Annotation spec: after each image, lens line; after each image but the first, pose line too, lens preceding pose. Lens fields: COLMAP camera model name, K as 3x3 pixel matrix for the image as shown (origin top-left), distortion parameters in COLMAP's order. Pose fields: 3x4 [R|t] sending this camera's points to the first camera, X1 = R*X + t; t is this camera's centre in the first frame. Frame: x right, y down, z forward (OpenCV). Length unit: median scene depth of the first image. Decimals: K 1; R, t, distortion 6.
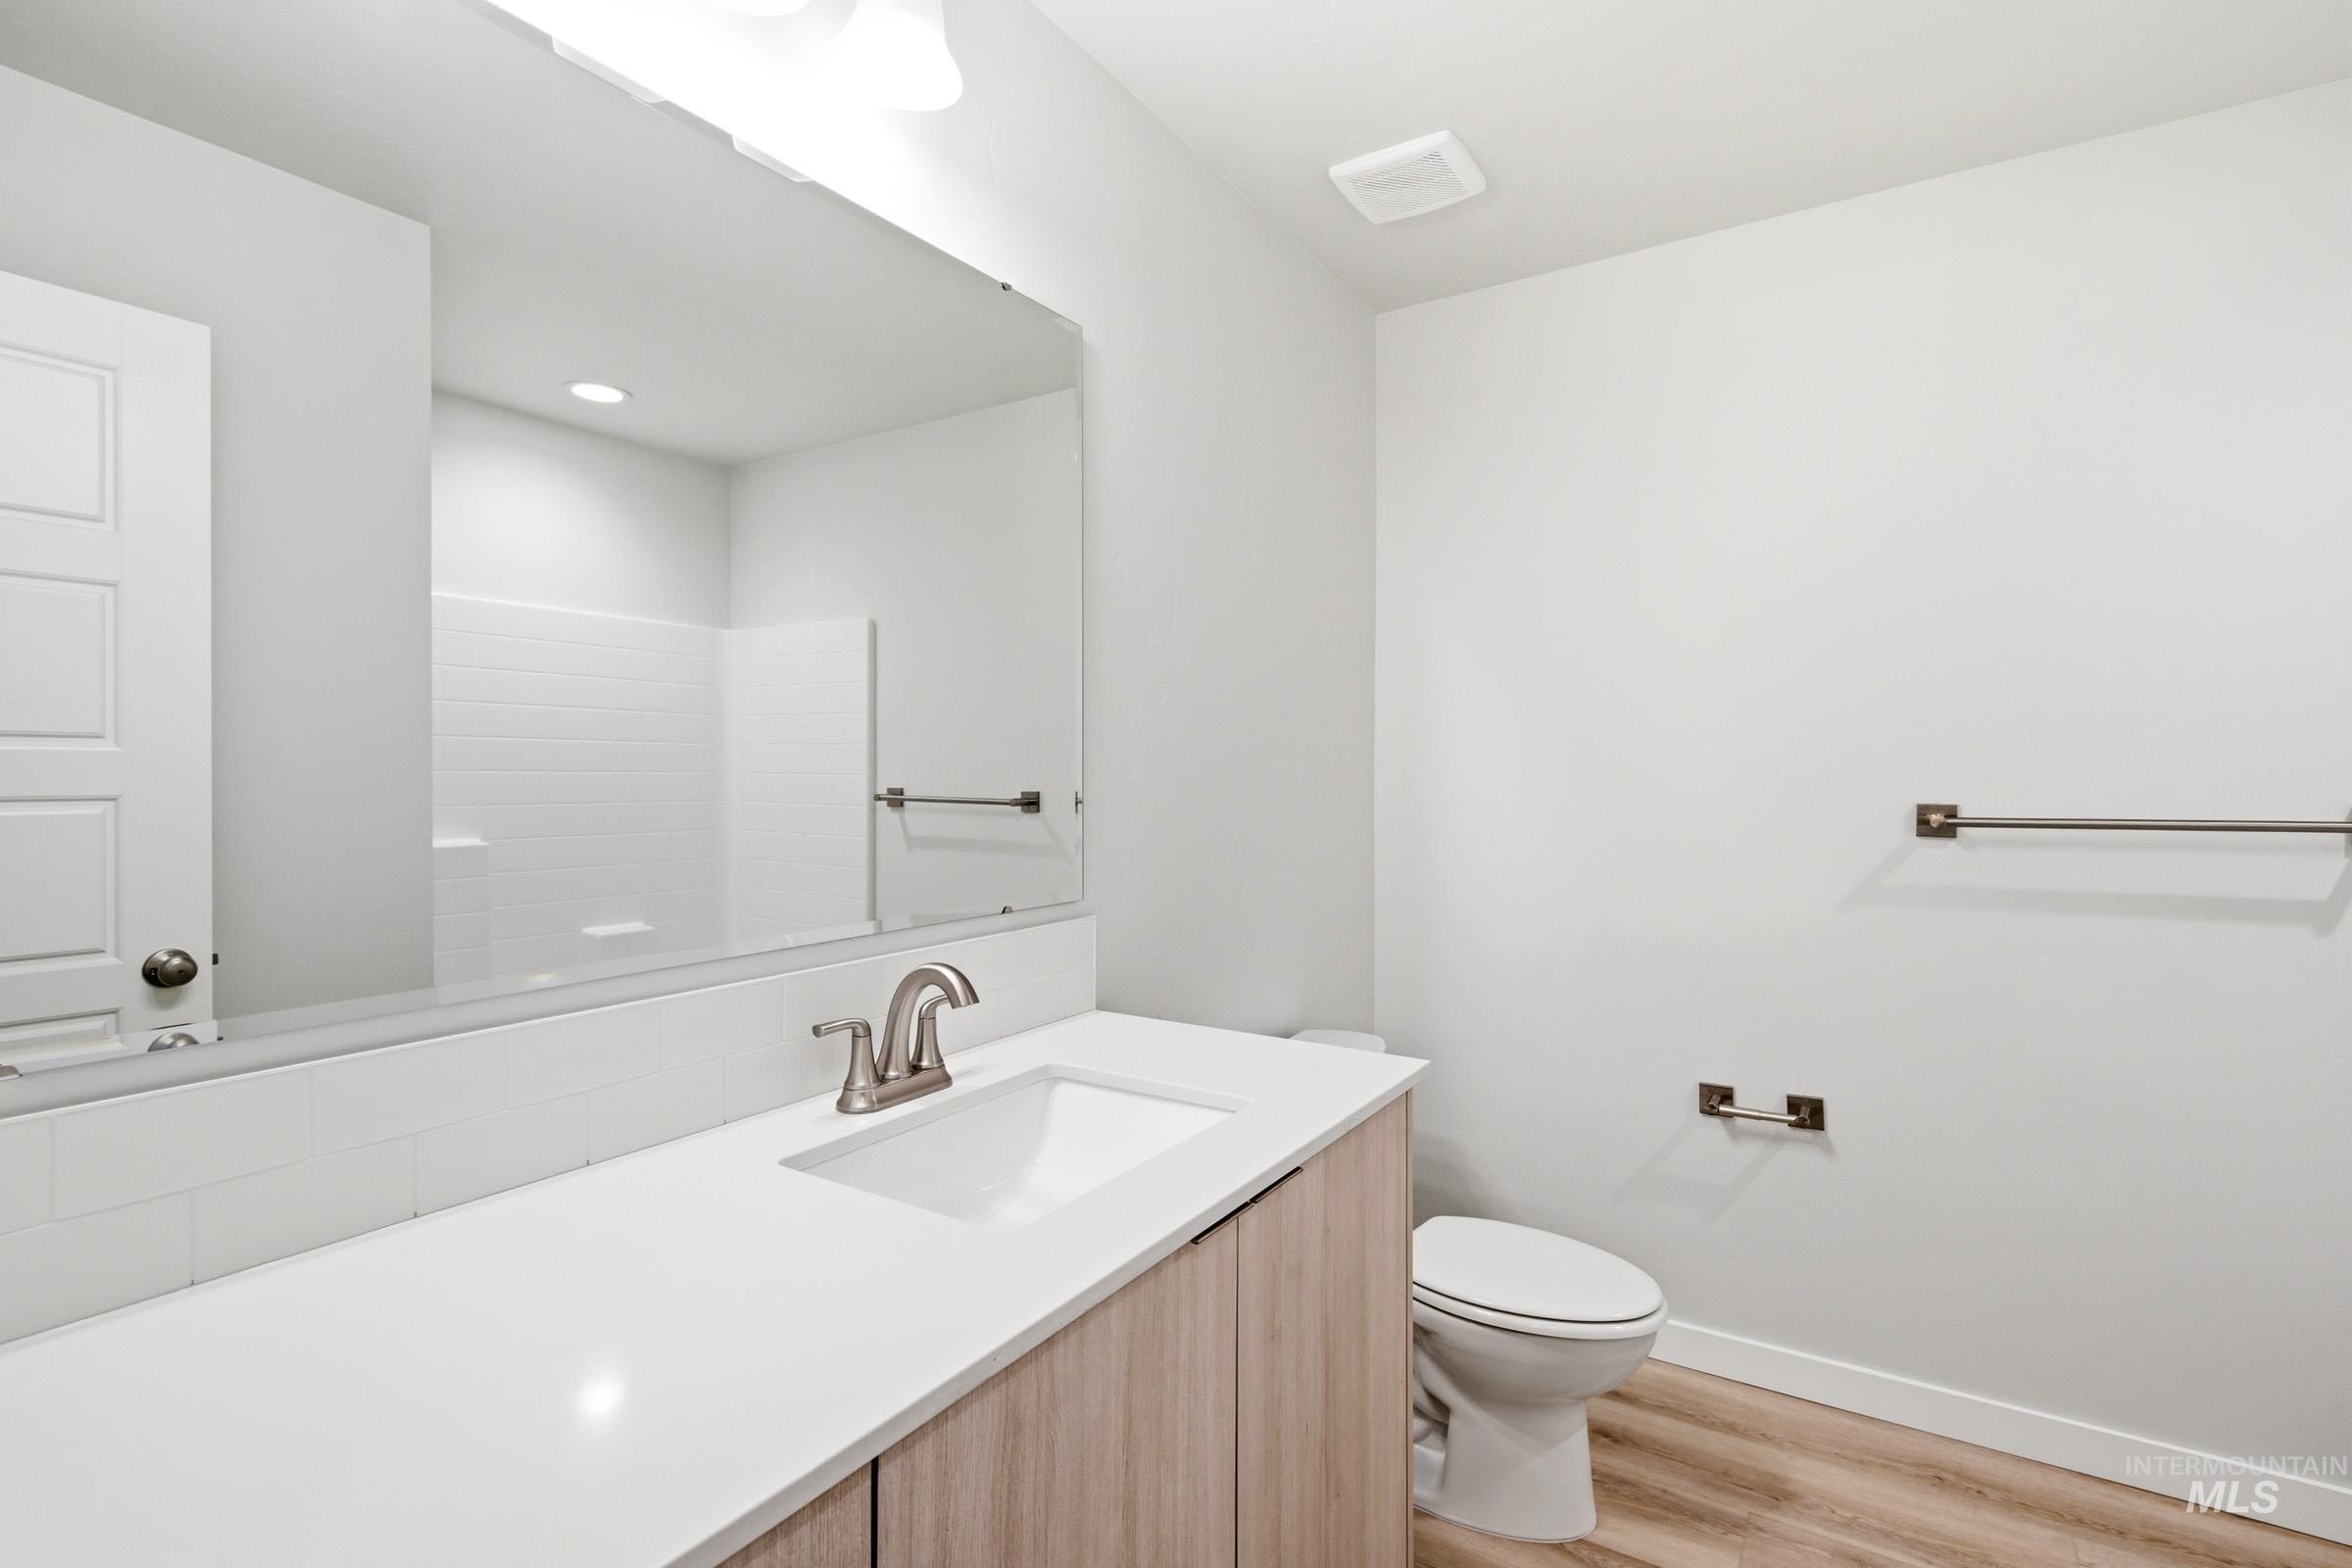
lens RADIAL K [[1094.8, 0, 1169.3], [0, 1094.8, 791.0], [0, 0, 1]] dist [0.005772, -0.001796]
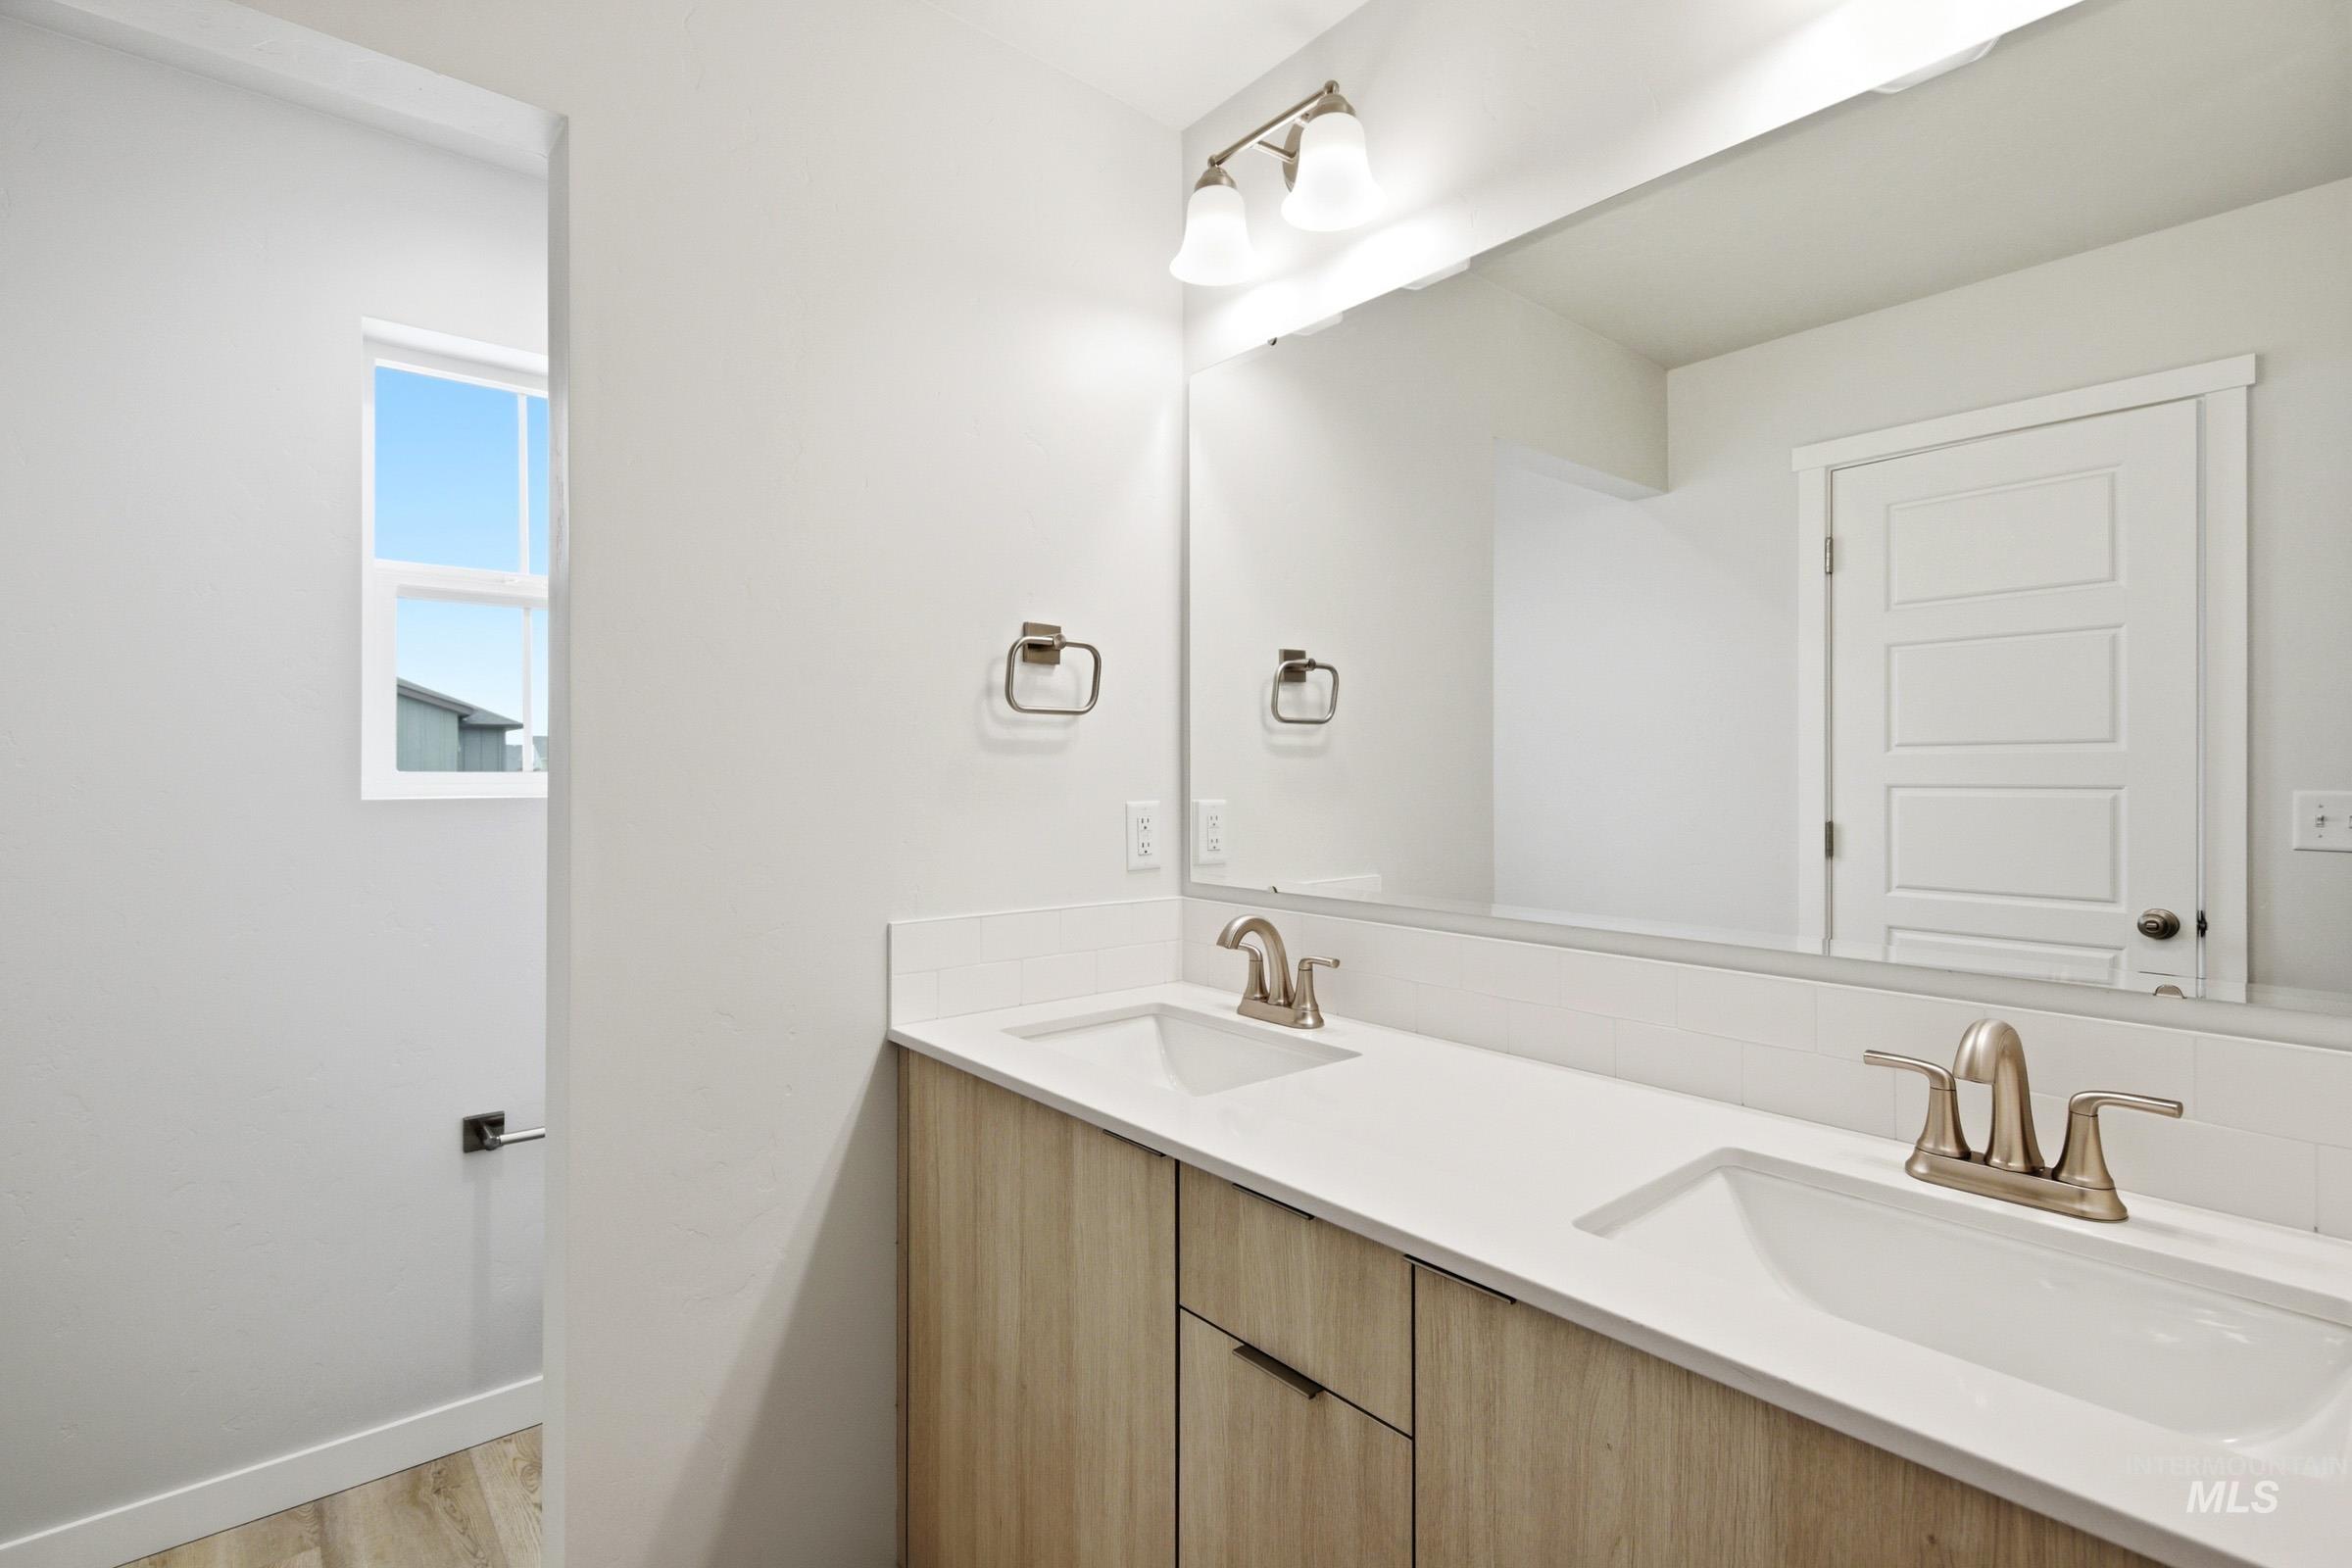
lens RADIAL K [[1089.0, 0, 1170.8], [0, 1089.0, 782.0], [0, 0, 1]] dist [0.010855, -0.005462]
pose [[-0.291798, 0.006254, -0.956460, 0.656305], [-0.002982, 0.999968, 0.007448, -0.004714], [0.956475, 0.005025, -0.291770, 0.700694]]
